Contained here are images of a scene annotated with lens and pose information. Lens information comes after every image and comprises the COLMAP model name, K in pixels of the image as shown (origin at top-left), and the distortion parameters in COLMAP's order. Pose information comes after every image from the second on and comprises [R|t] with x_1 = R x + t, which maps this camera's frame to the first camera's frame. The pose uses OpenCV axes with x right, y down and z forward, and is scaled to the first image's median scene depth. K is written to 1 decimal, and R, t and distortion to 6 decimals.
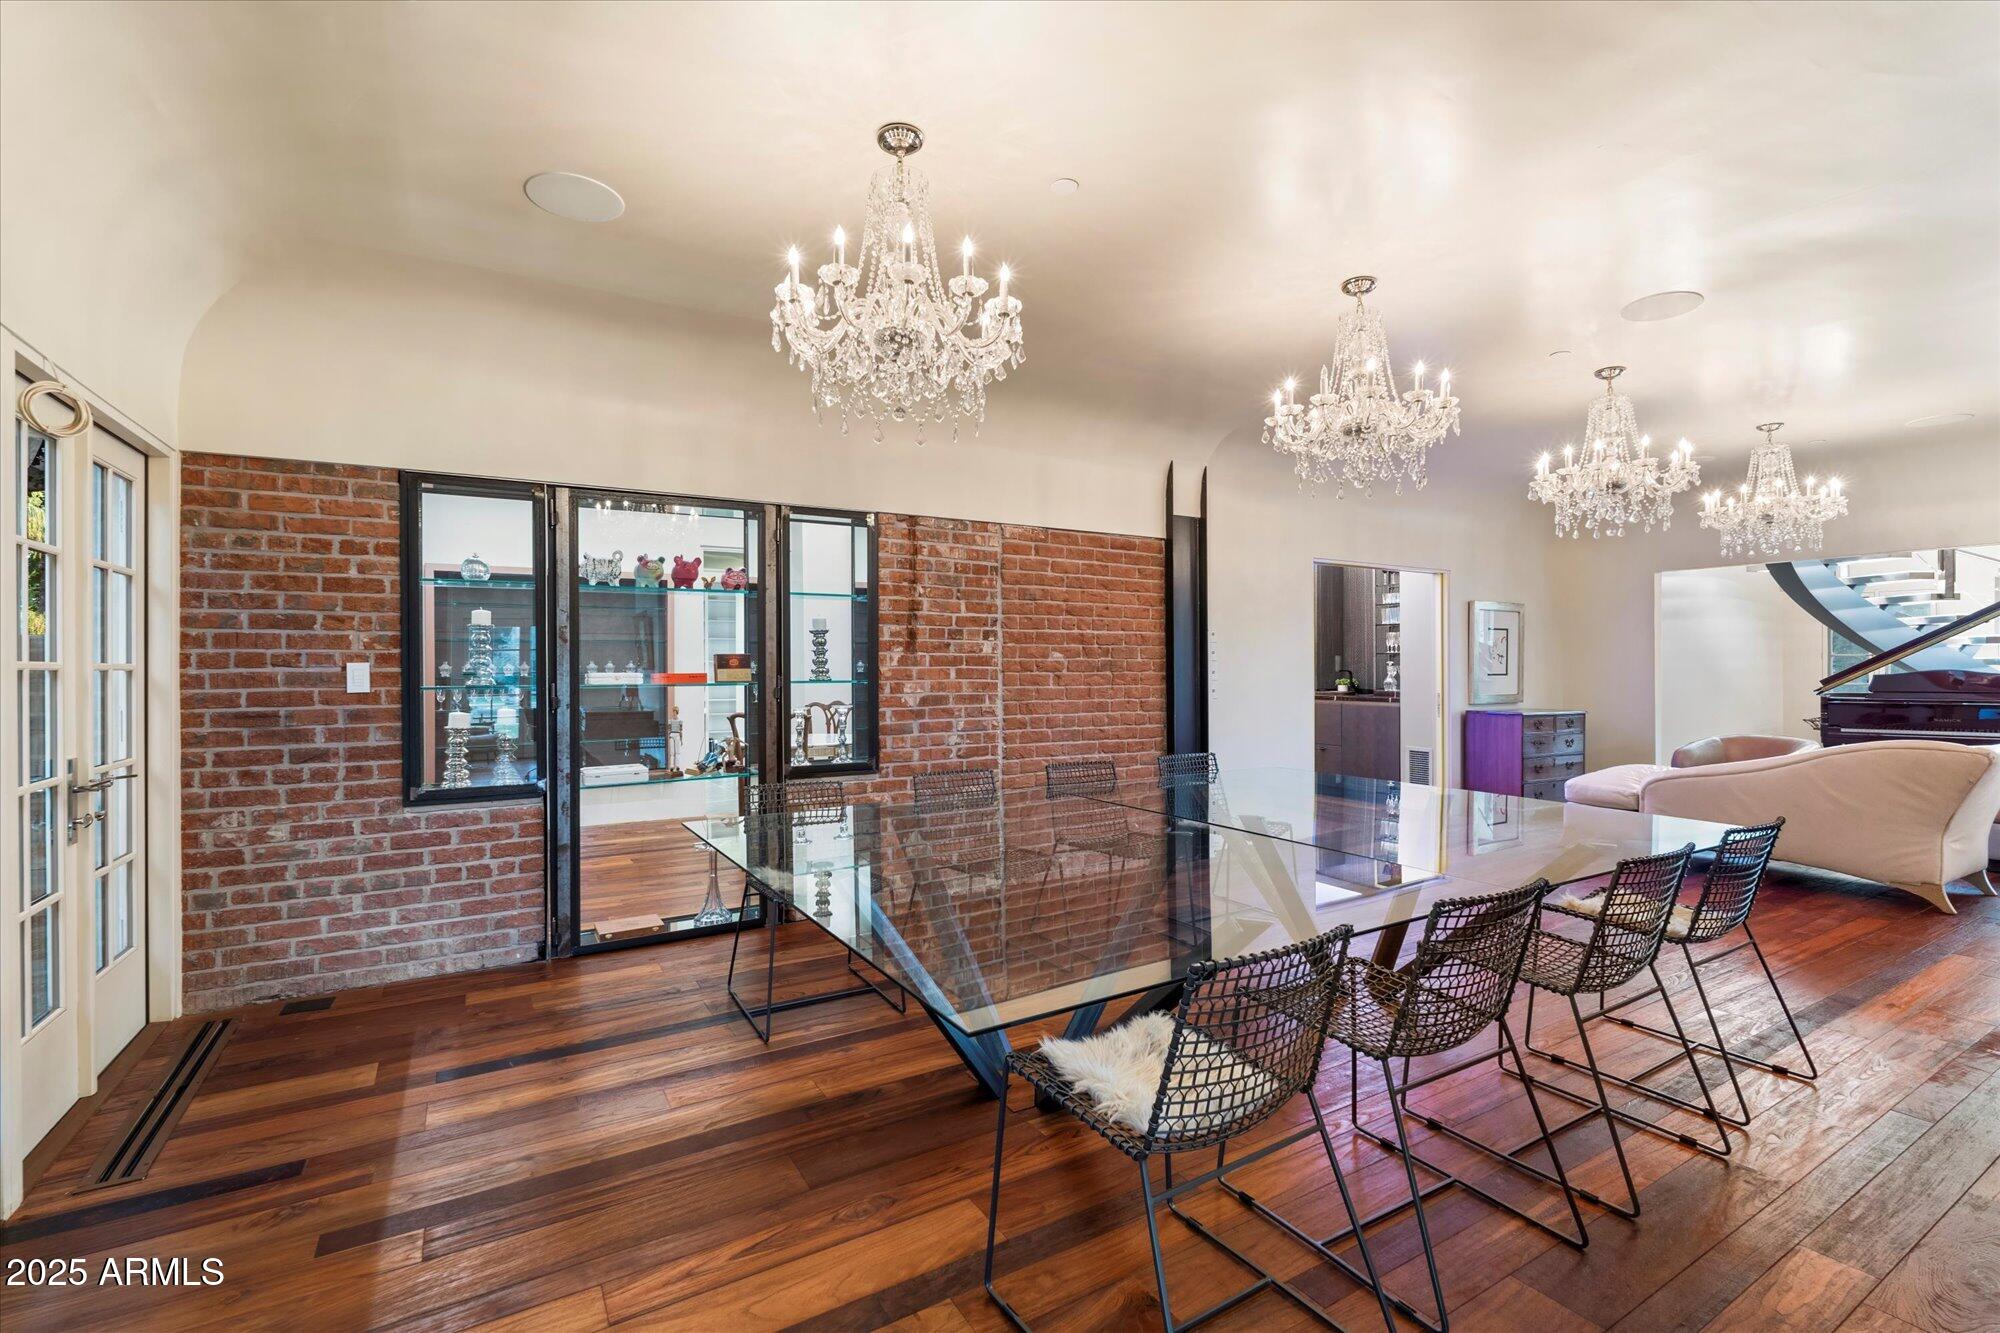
lens RADIAL K [[881.6, 0, 1000.1], [0, 881.6, 666.6], [0, 0, 1]] dist [-0.000711, -0.000057]
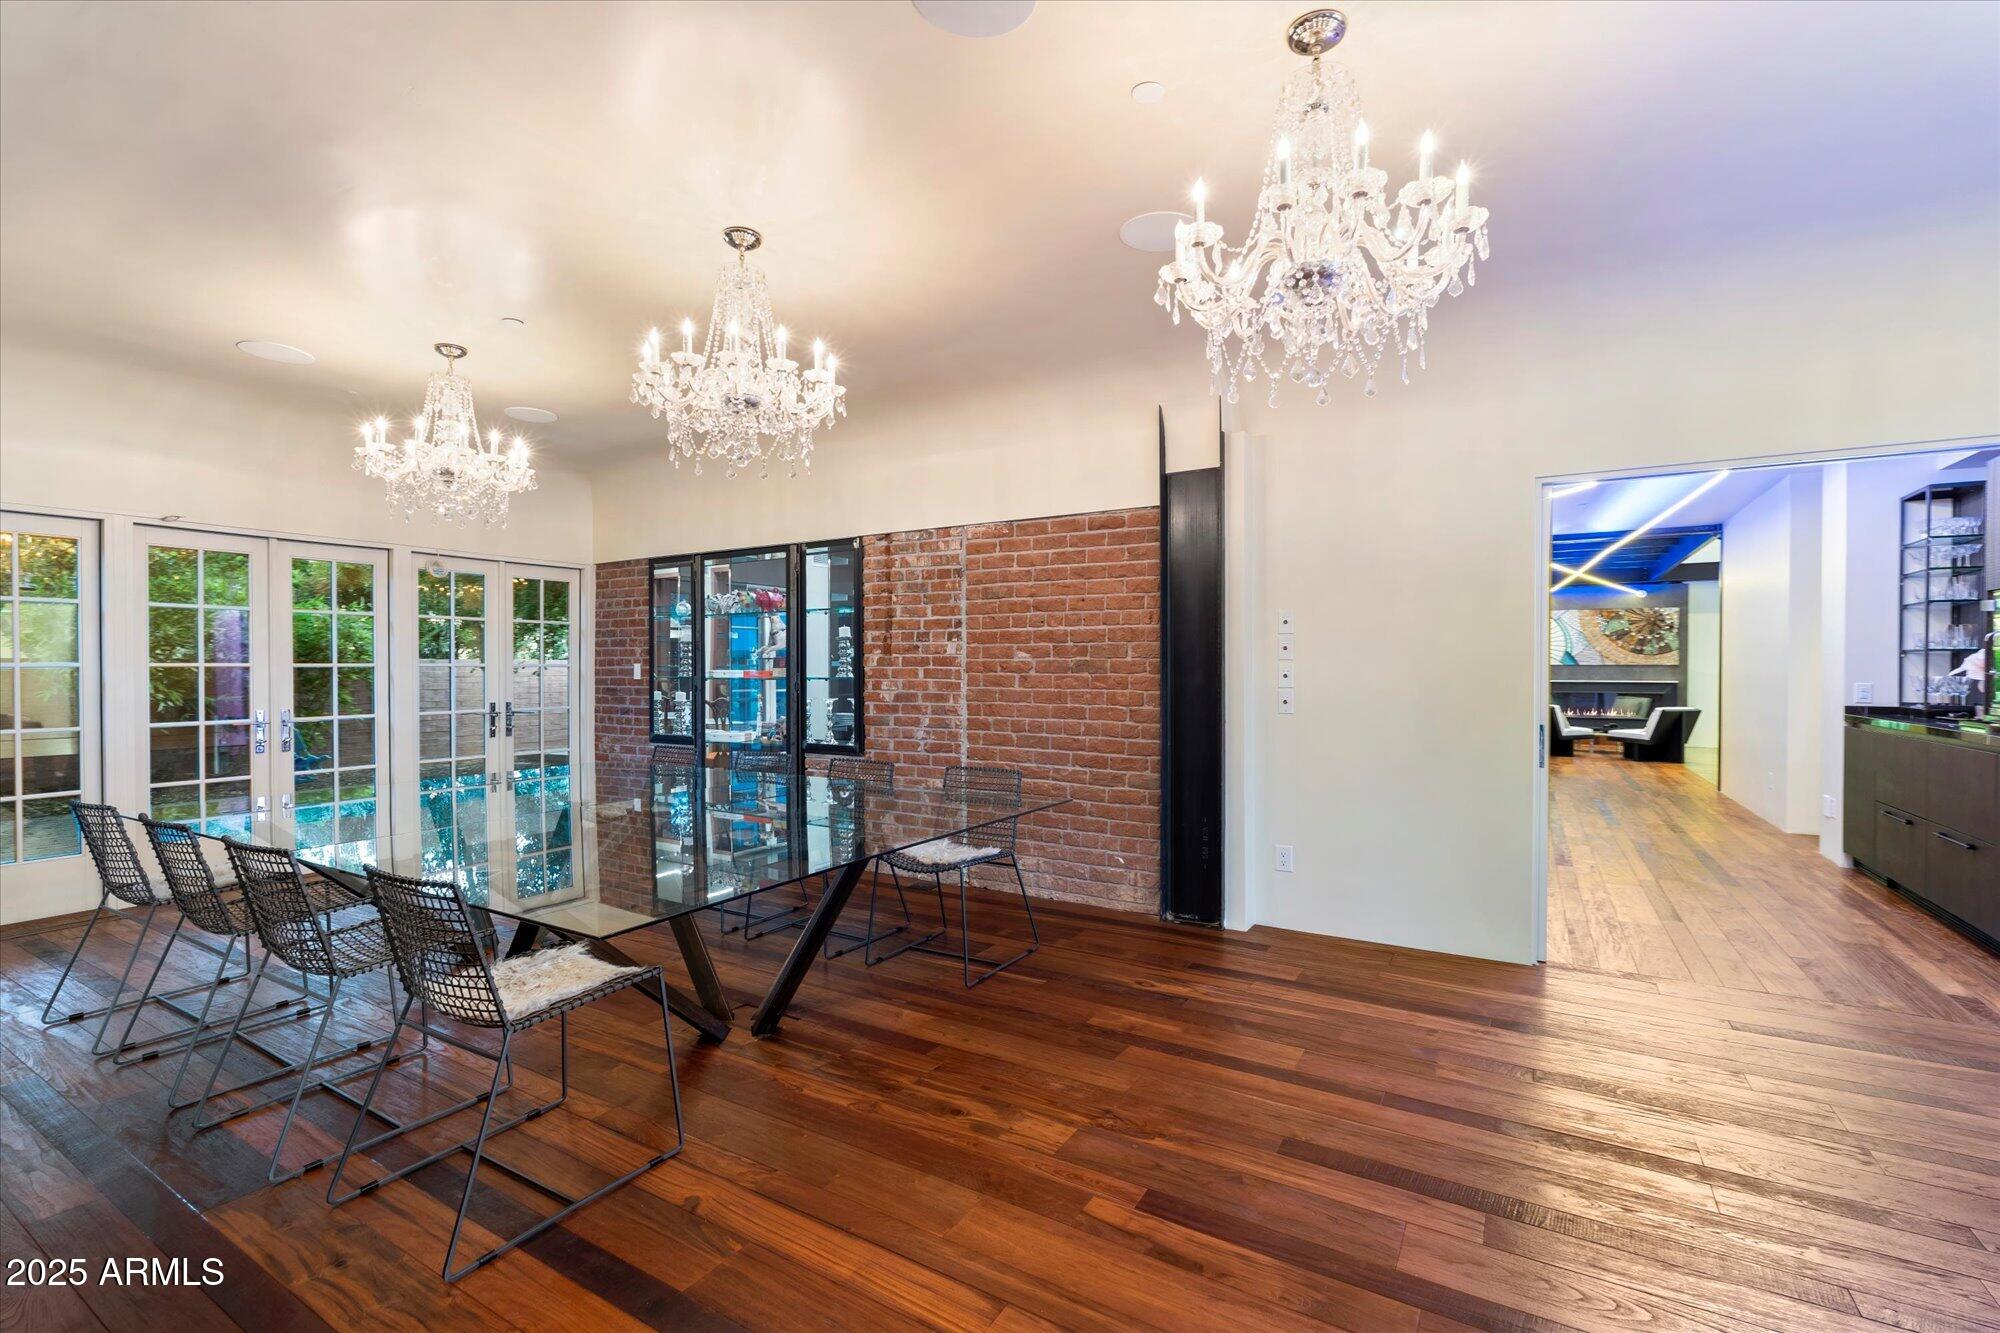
lens RADIAL K [[881.6, 0, 997.9], [0, 881.6, 668.7], [0, 0, 1]] dist [-0.000711, -0.000057]
pose [[0.464257, 0.005626, -0.885682, 0.933224], [-0.001380, 0.999983, 0.005629, -0.003858], [0.885699, -0.001391, 0.464257, 0.574000]]
